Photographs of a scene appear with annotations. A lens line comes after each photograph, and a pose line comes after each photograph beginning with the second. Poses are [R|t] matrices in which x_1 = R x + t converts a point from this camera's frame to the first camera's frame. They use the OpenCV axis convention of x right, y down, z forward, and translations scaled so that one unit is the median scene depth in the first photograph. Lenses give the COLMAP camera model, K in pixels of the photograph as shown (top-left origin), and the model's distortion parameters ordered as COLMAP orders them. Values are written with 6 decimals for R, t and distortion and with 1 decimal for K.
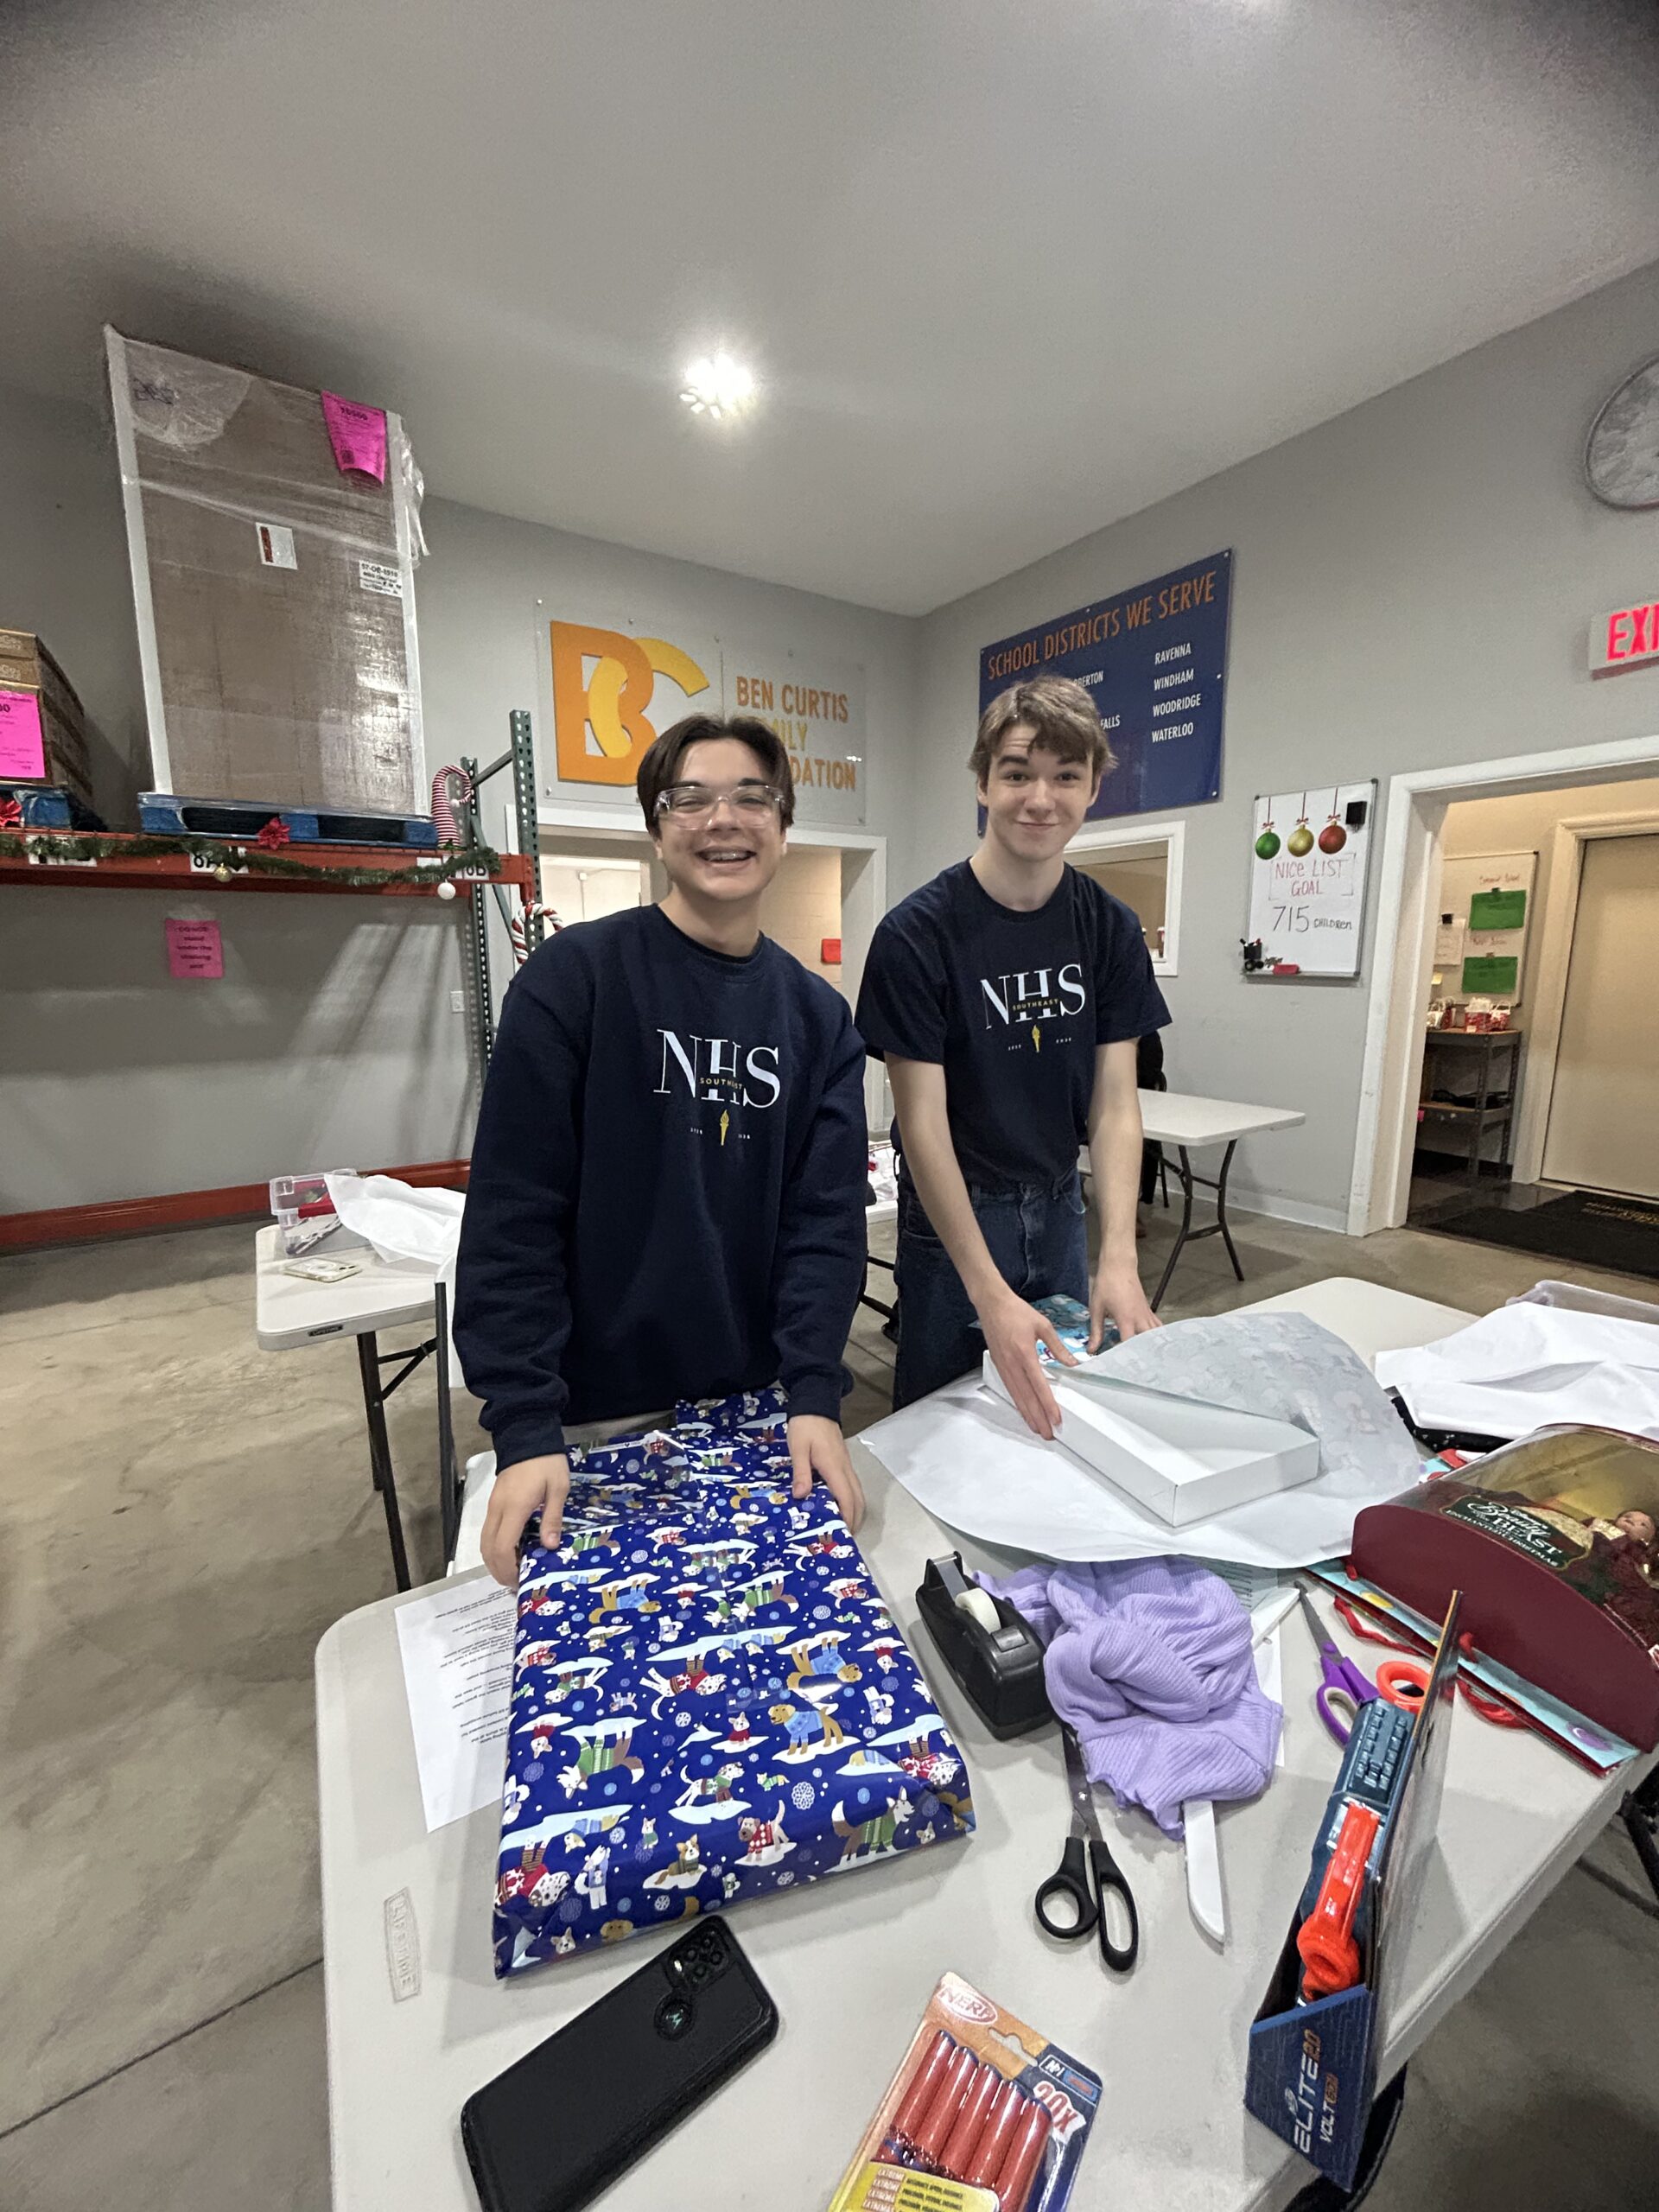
lens RADIAL K [[899.1, 0, 832.4], [0, 899.1, 1096.5], [0, 0, 1]] dist [0.001124, 0.000784]
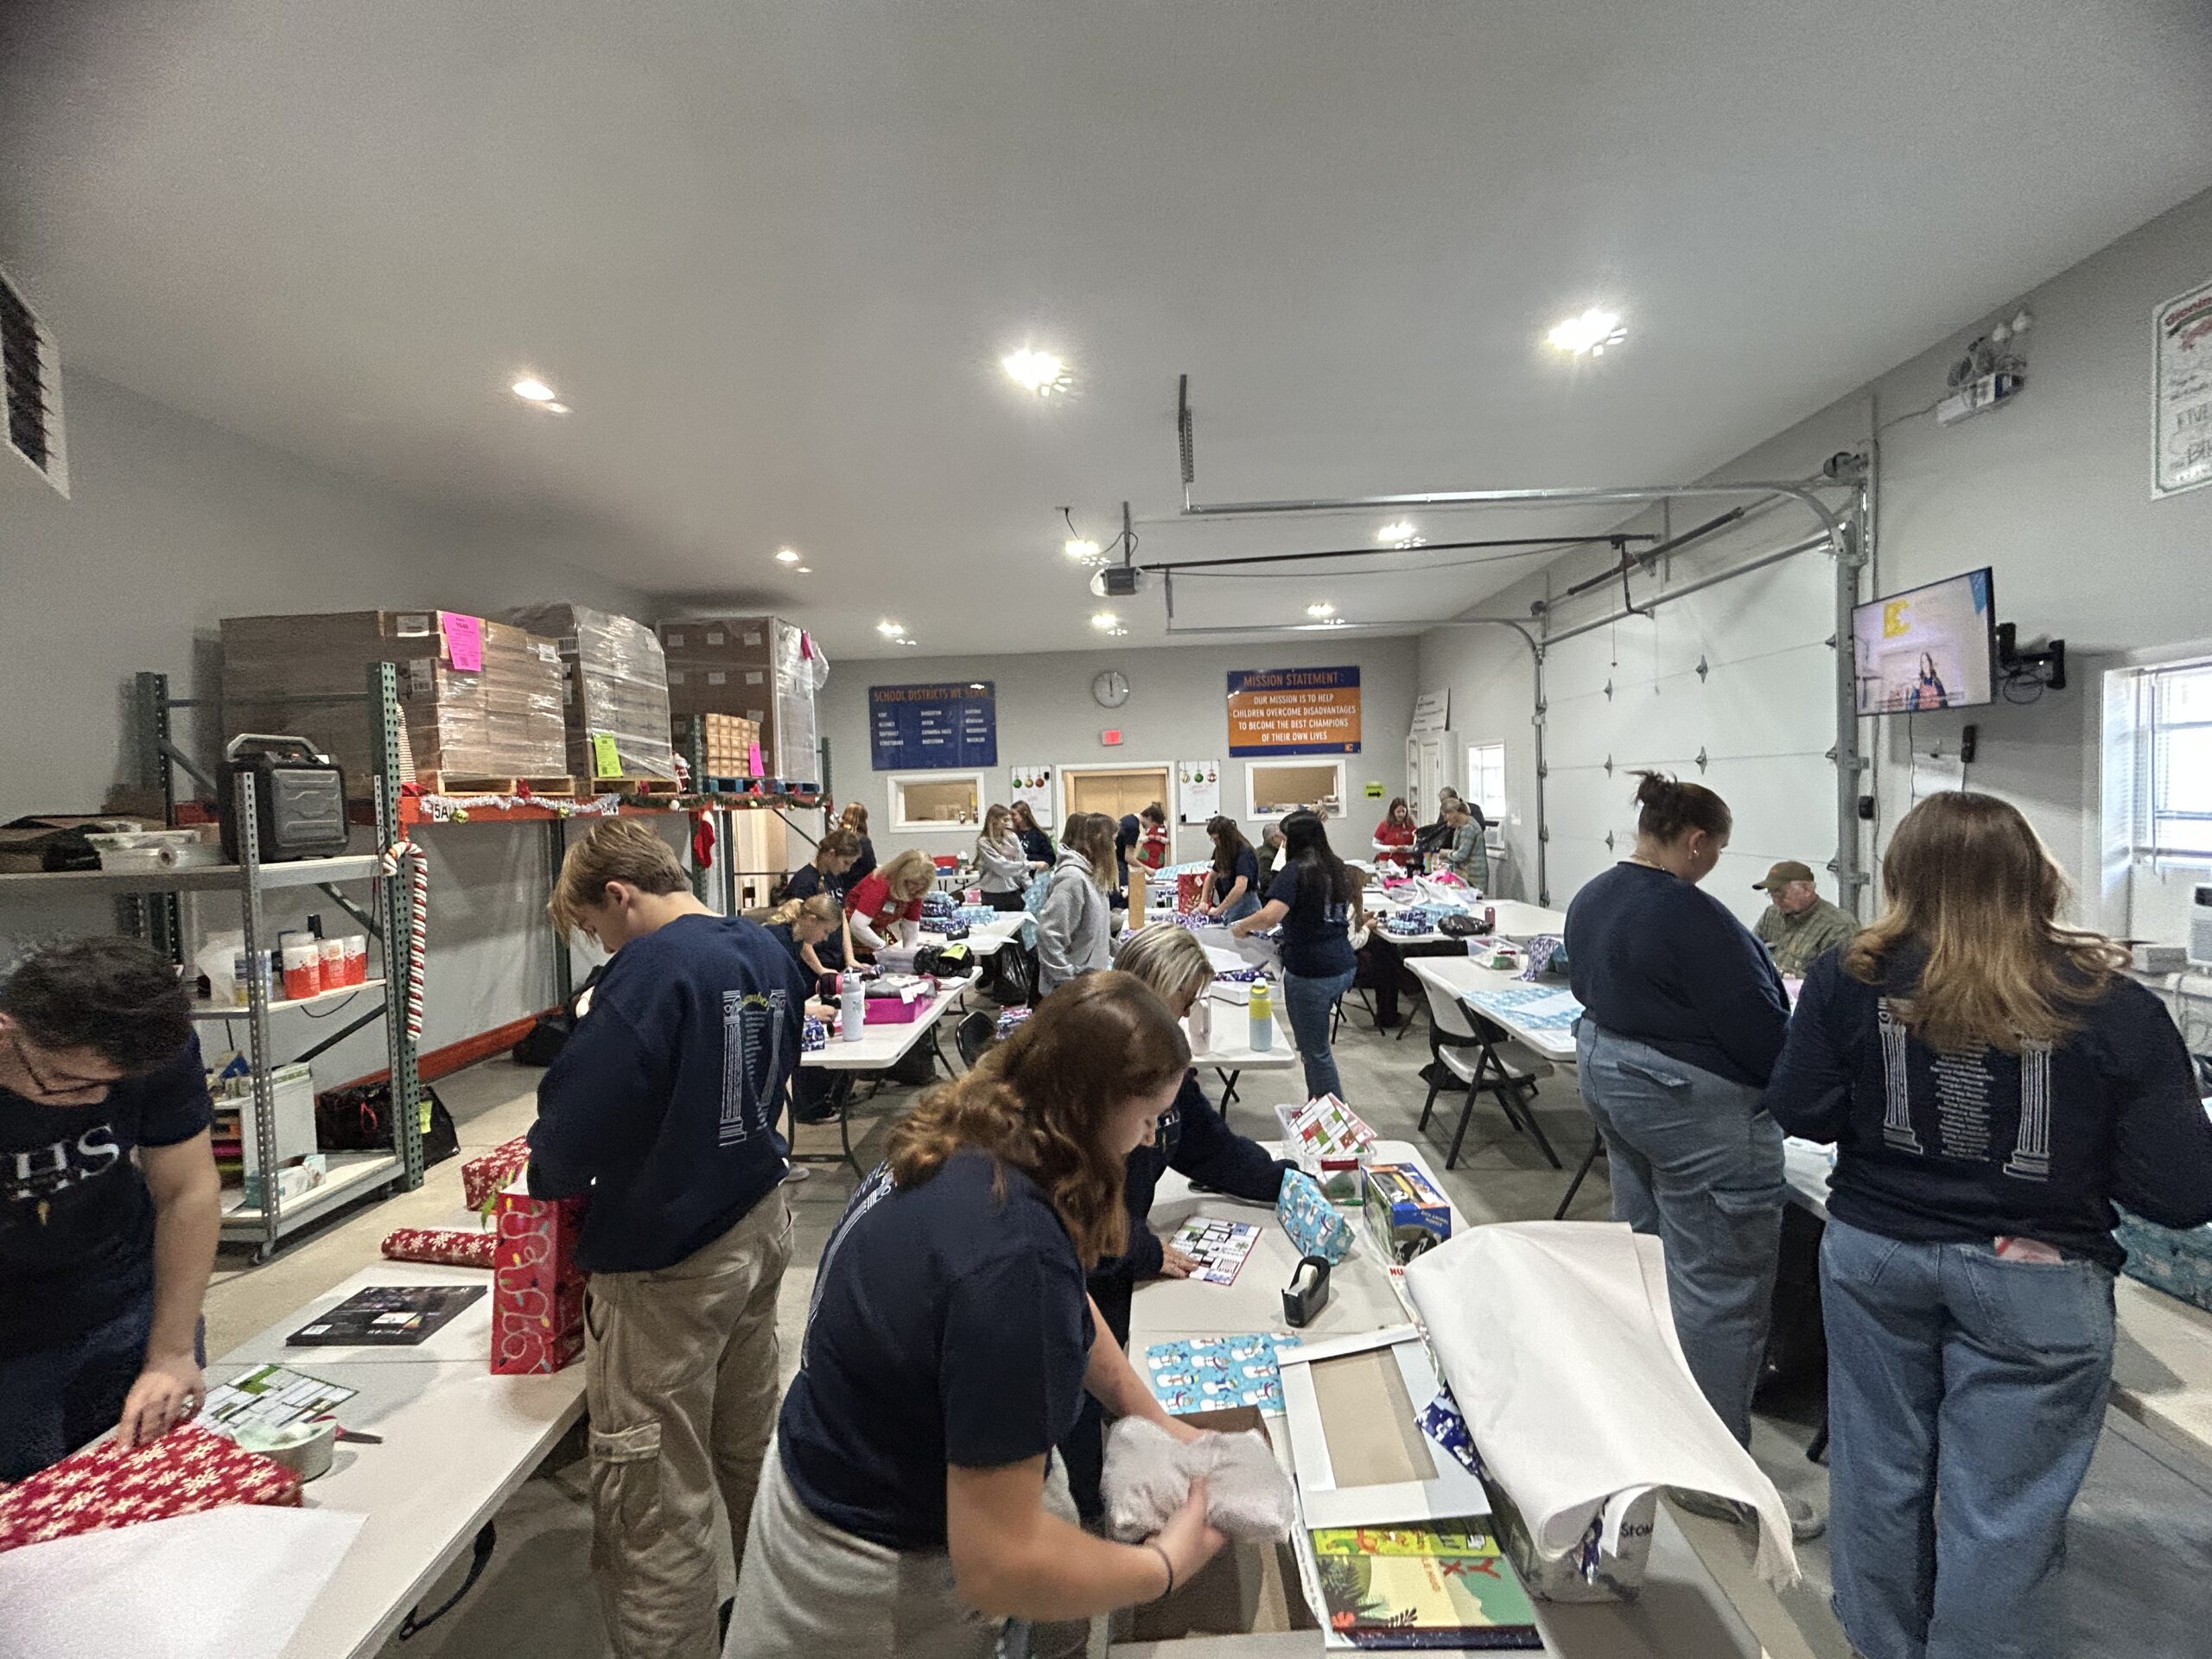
lens RADIAL K [[899.1, 0, 1106.0], [0, 899.1, 829.5], [0, 0, 1]] dist [0.001124, 0.000784]
pose [[0.602864, -0.047571, 0.796425, -1.522567], [0.156116, 0.985958, -0.059282, 0.073044], [-0.782421, 0.160073, 0.601825, -0.855674]]
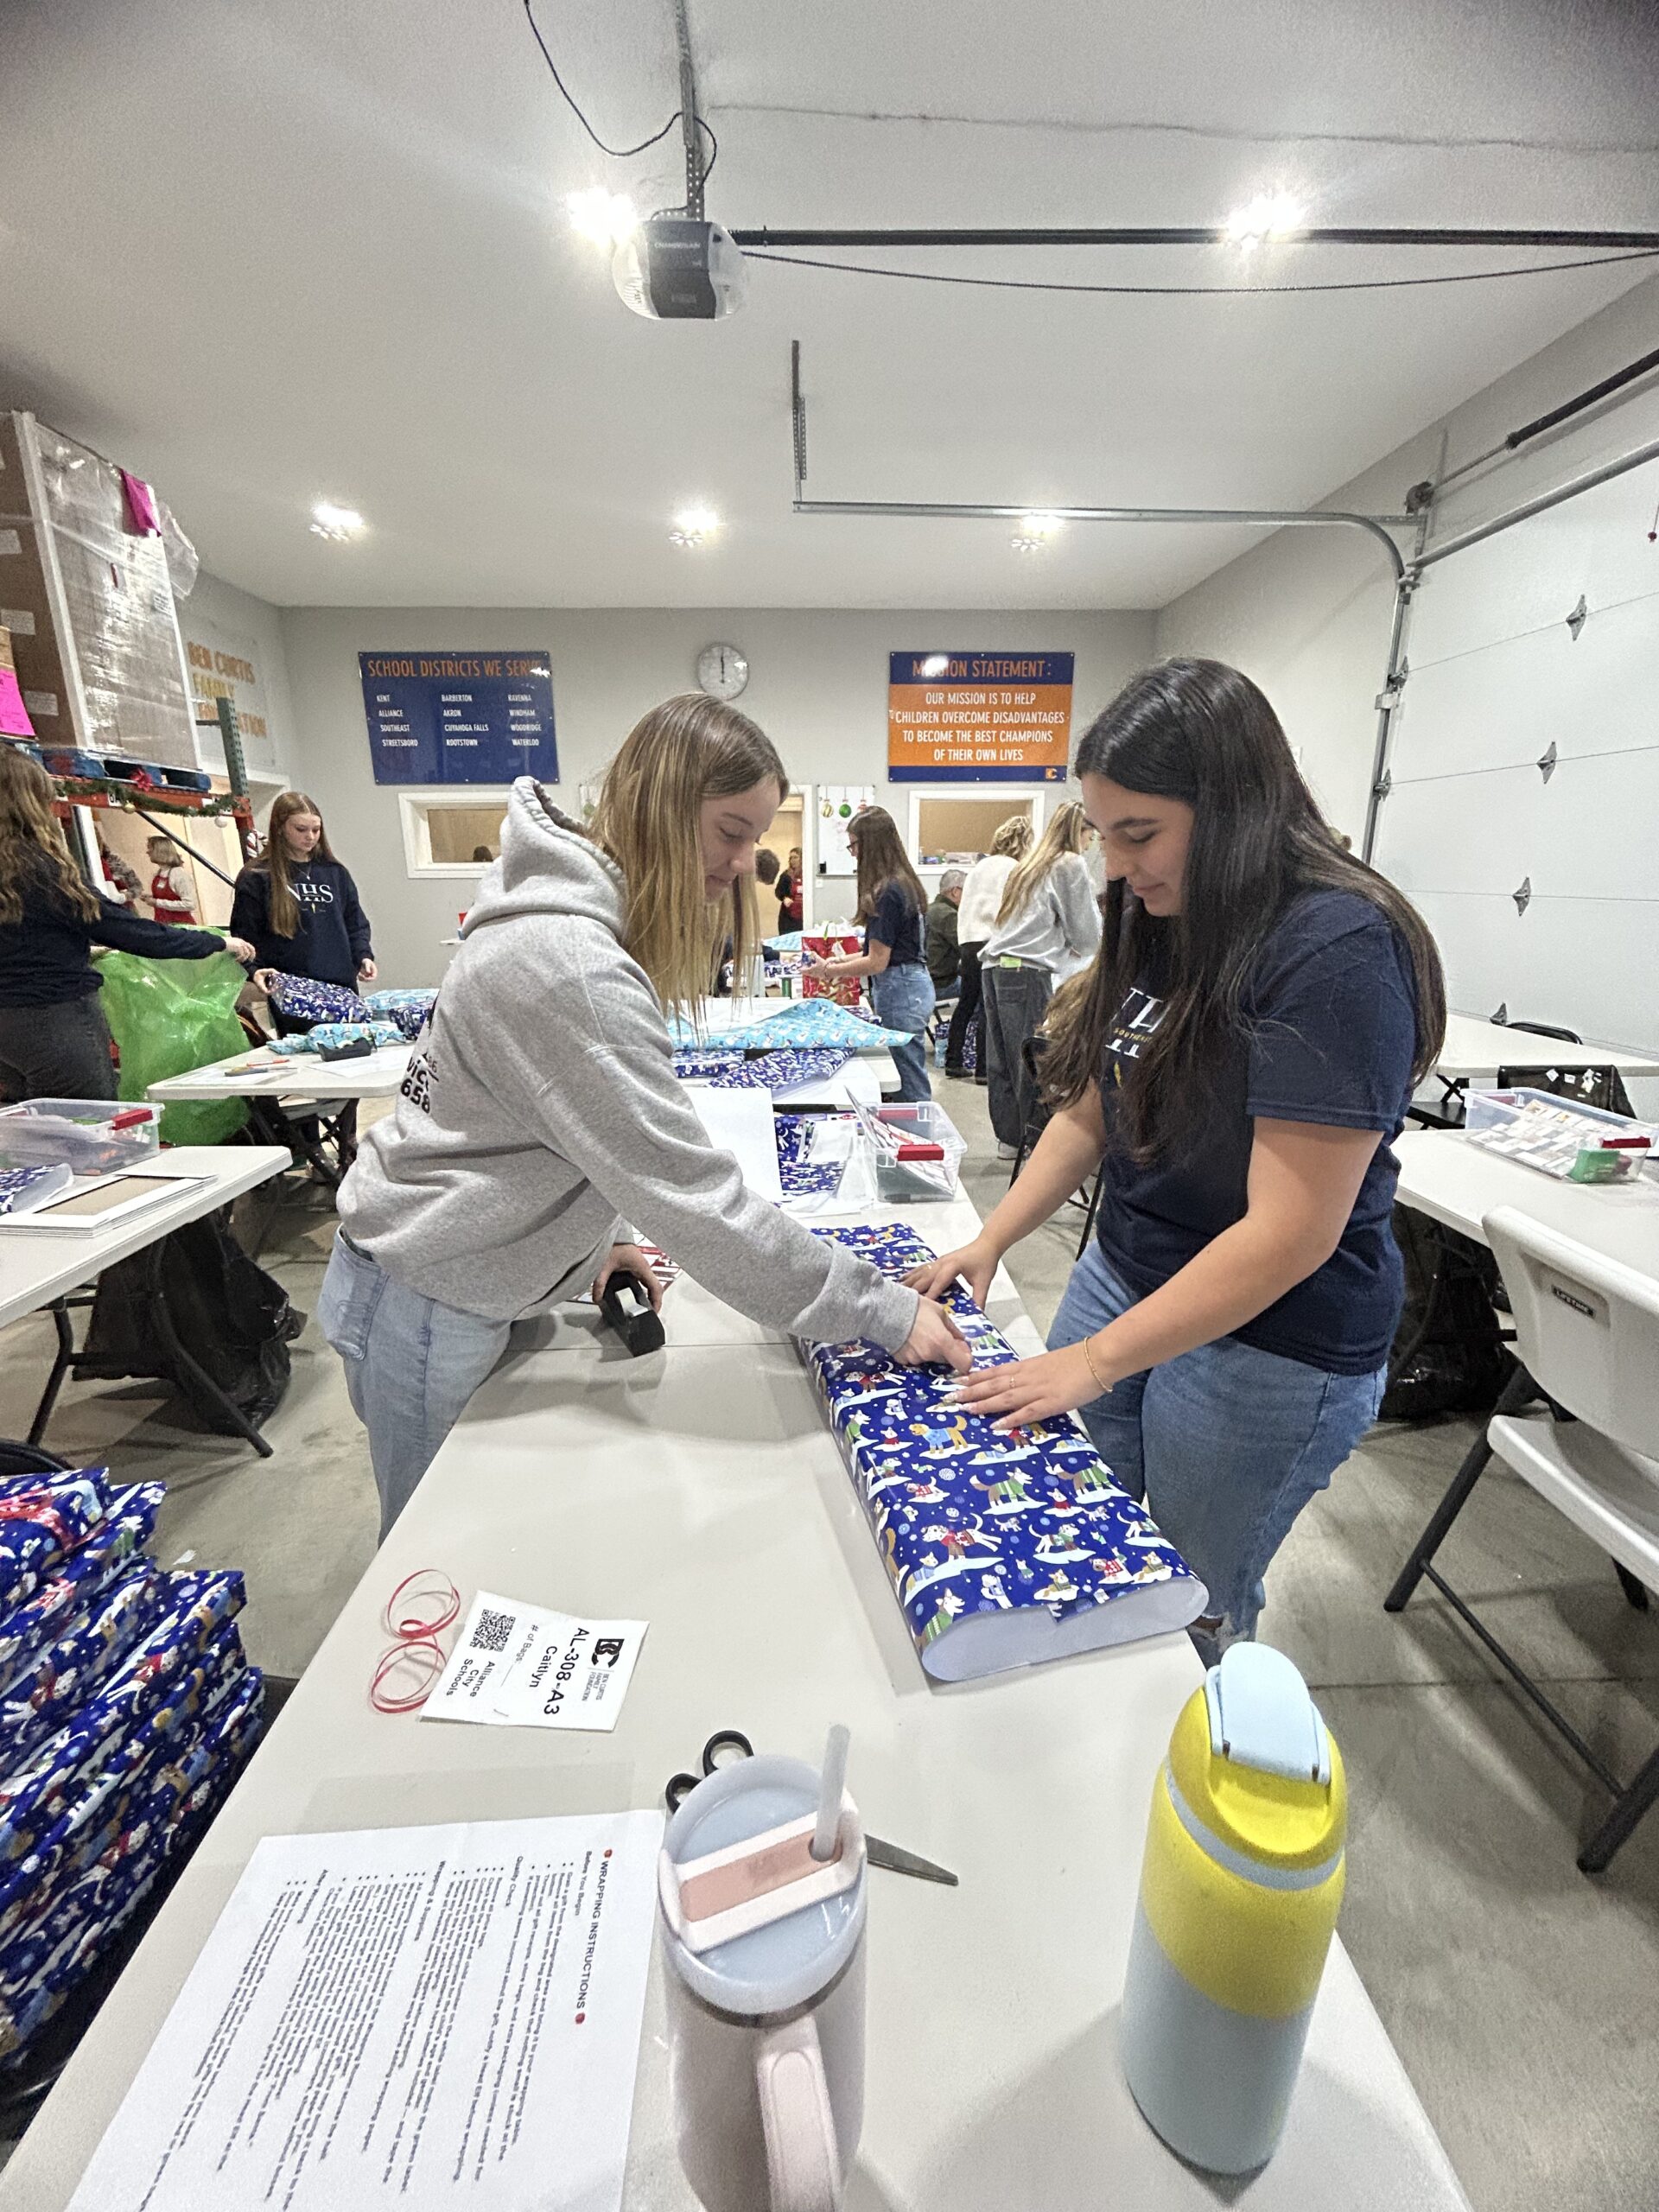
lens RADIAL K [[899.1, 0, 832.4], [0, 899.1, 1096.5], [0, 0, 1]] dist [0.001124, 0.000784]
pose [[0.530860, -0.210335, 0.820943, -0.951586], [0.137917, 0.977238, 0.161196, 0.090902], [-0.836162, 0.027649, 0.547786, -0.507203]]
